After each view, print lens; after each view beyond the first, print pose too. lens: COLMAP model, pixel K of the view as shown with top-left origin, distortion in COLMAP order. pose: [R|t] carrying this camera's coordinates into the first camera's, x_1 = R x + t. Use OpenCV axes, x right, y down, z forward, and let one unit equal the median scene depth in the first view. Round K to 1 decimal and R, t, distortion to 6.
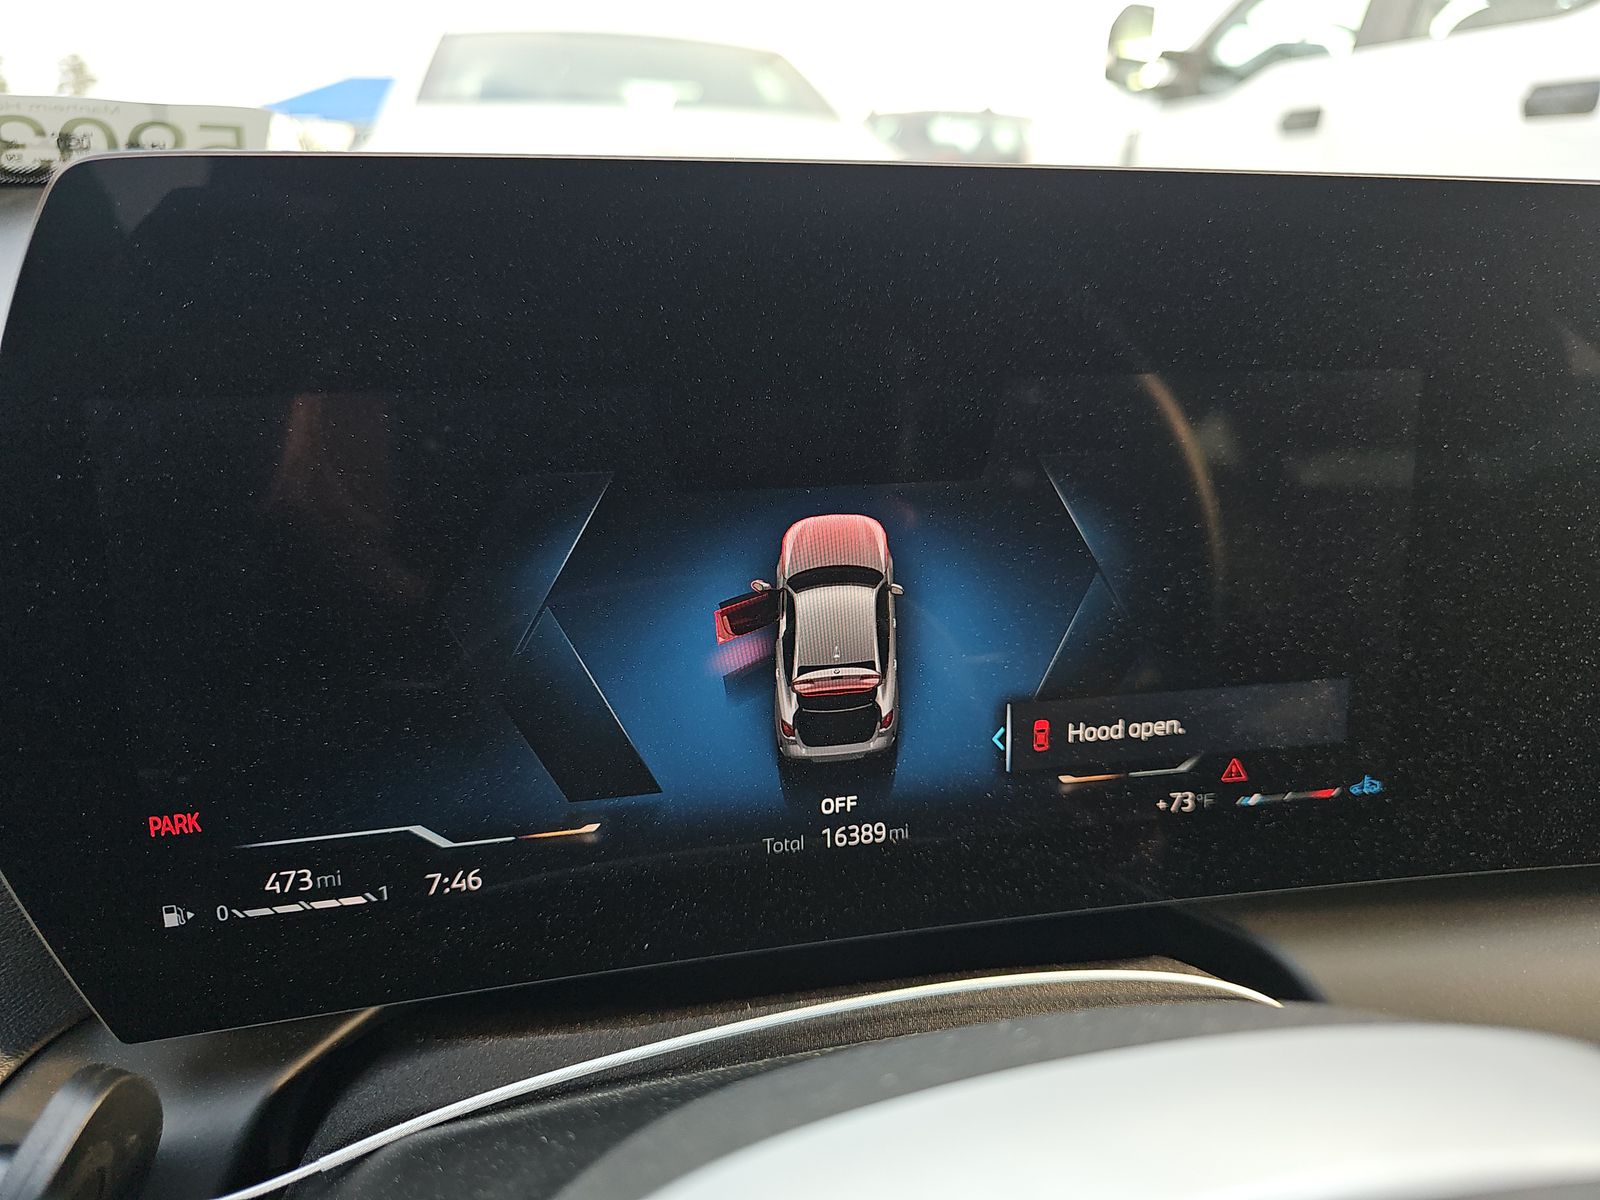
lens RADIAL K [[1154.6, 0, 800.0], [0, 1154.6, 600.0], [0, 0, 1]] dist [0.004923, 0.000600]
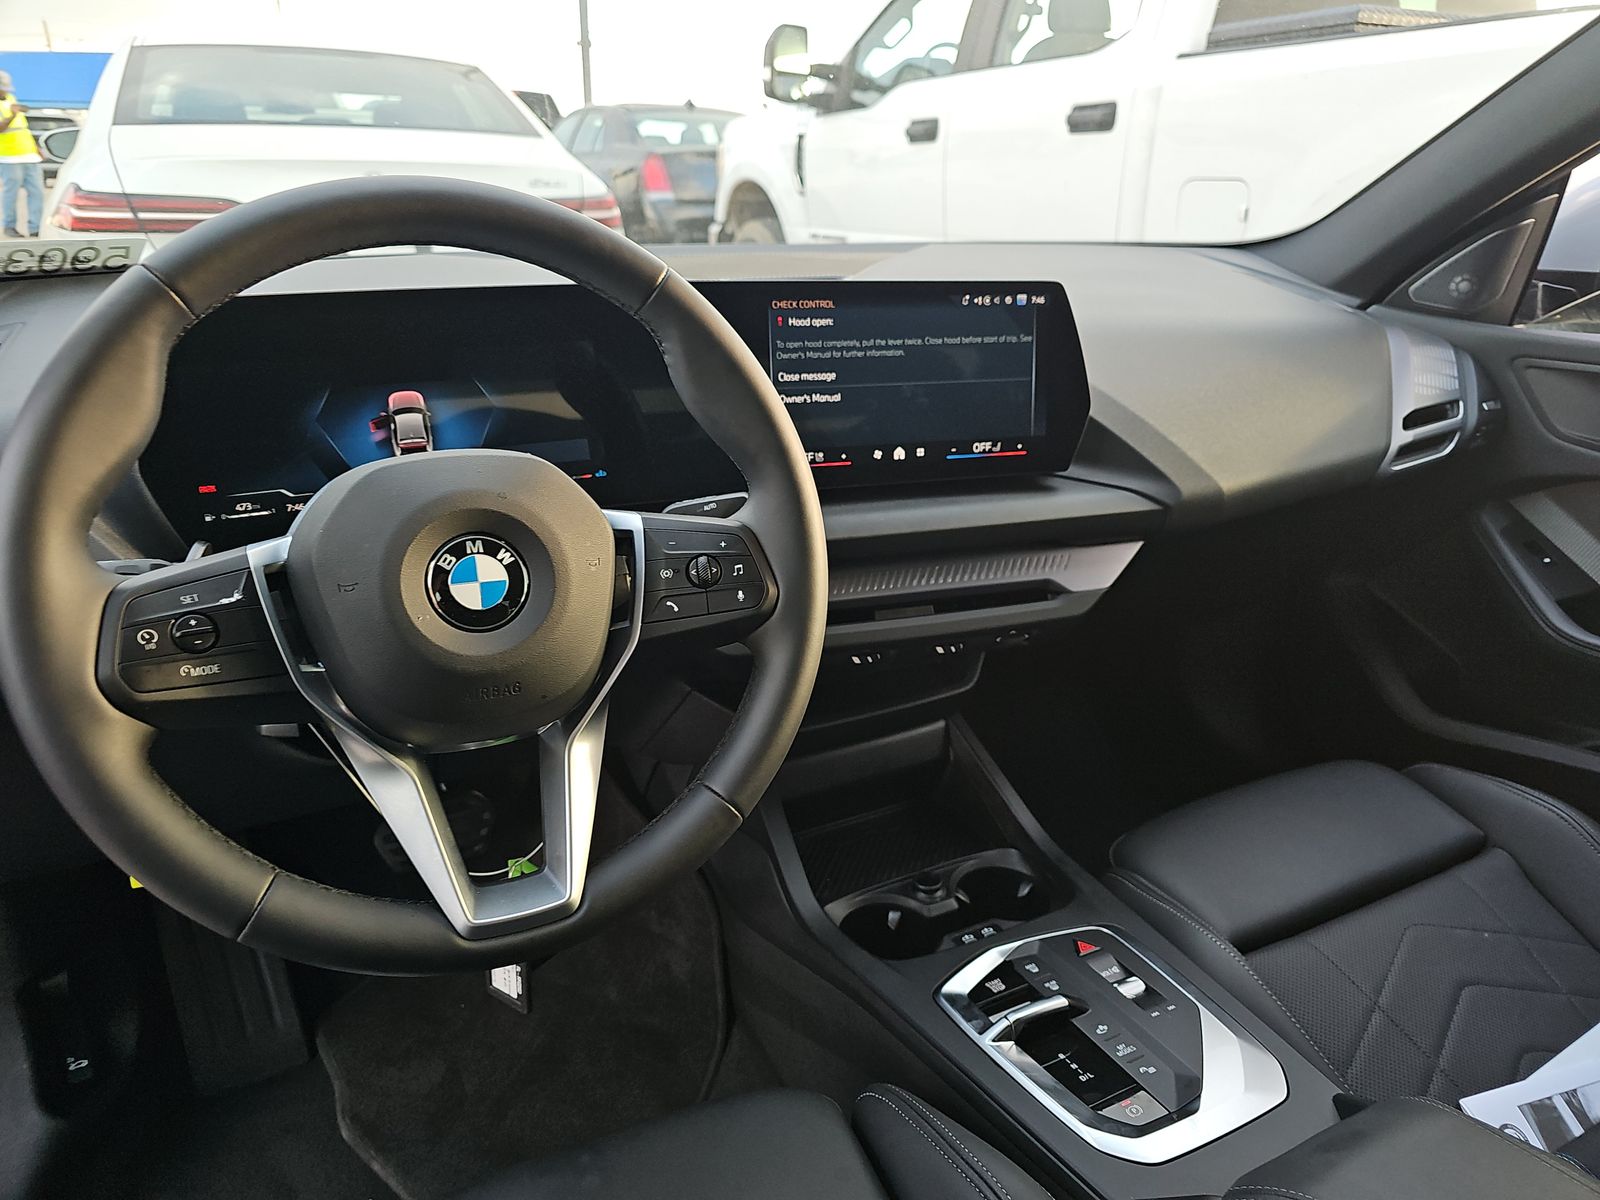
lens RADIAL K [[1087.5, 0, 808.9], [0, 1087.5, 614.5], [0, 0, 1]] dist [0.029391, -0.014538]
pose [[0.971640, -0.101834, 0.213413, 0.416660], [0.093759, 0.994454, 0.047647, 0.514313], [-0.217081, -0.026286, 0.975800, -2.304733]]
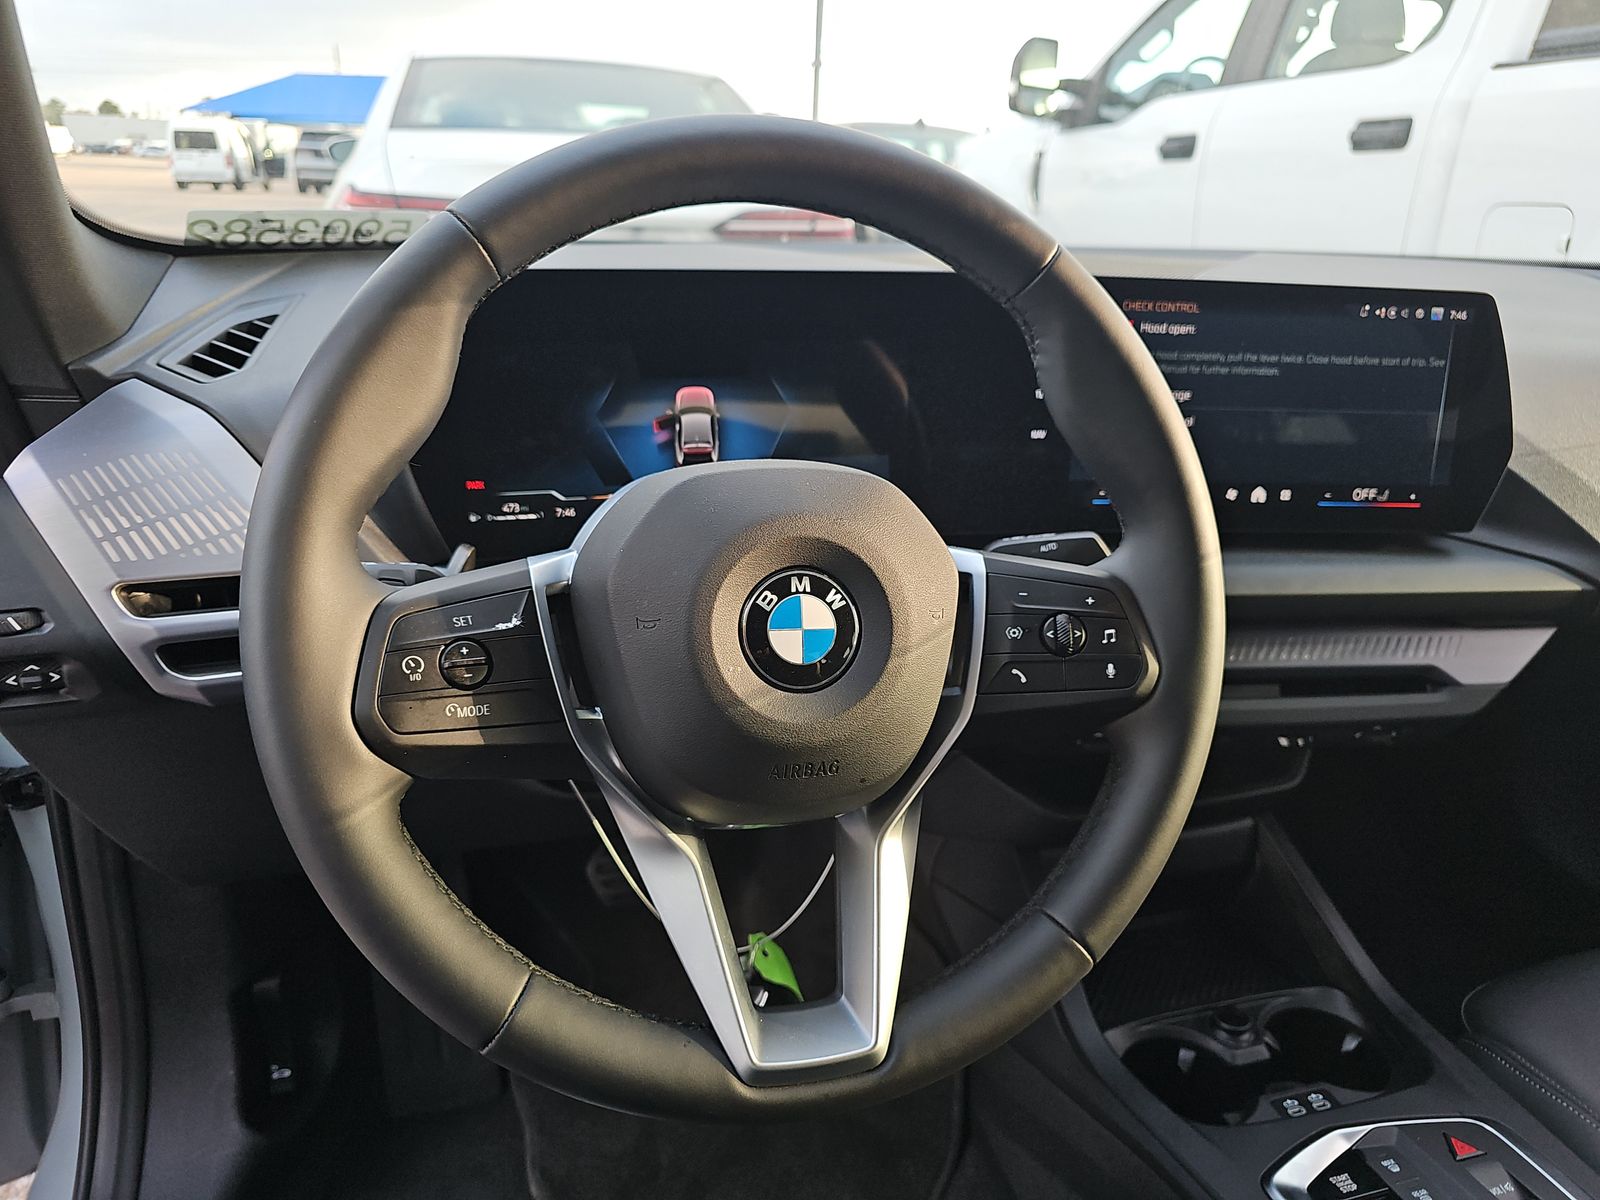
lens RADIAL K [[1088.4, 0, 797.7], [0, 1088.4, 625.1], [0, 0, 1]] dist [0.021608, -0.009270]
pose [[0.998778, -0.010623, 0.048262, 0.145783], [0.009221, 0.999532, 0.029179, 0.431697], [-0.048549, -0.028698, 0.998408, -1.703907]]
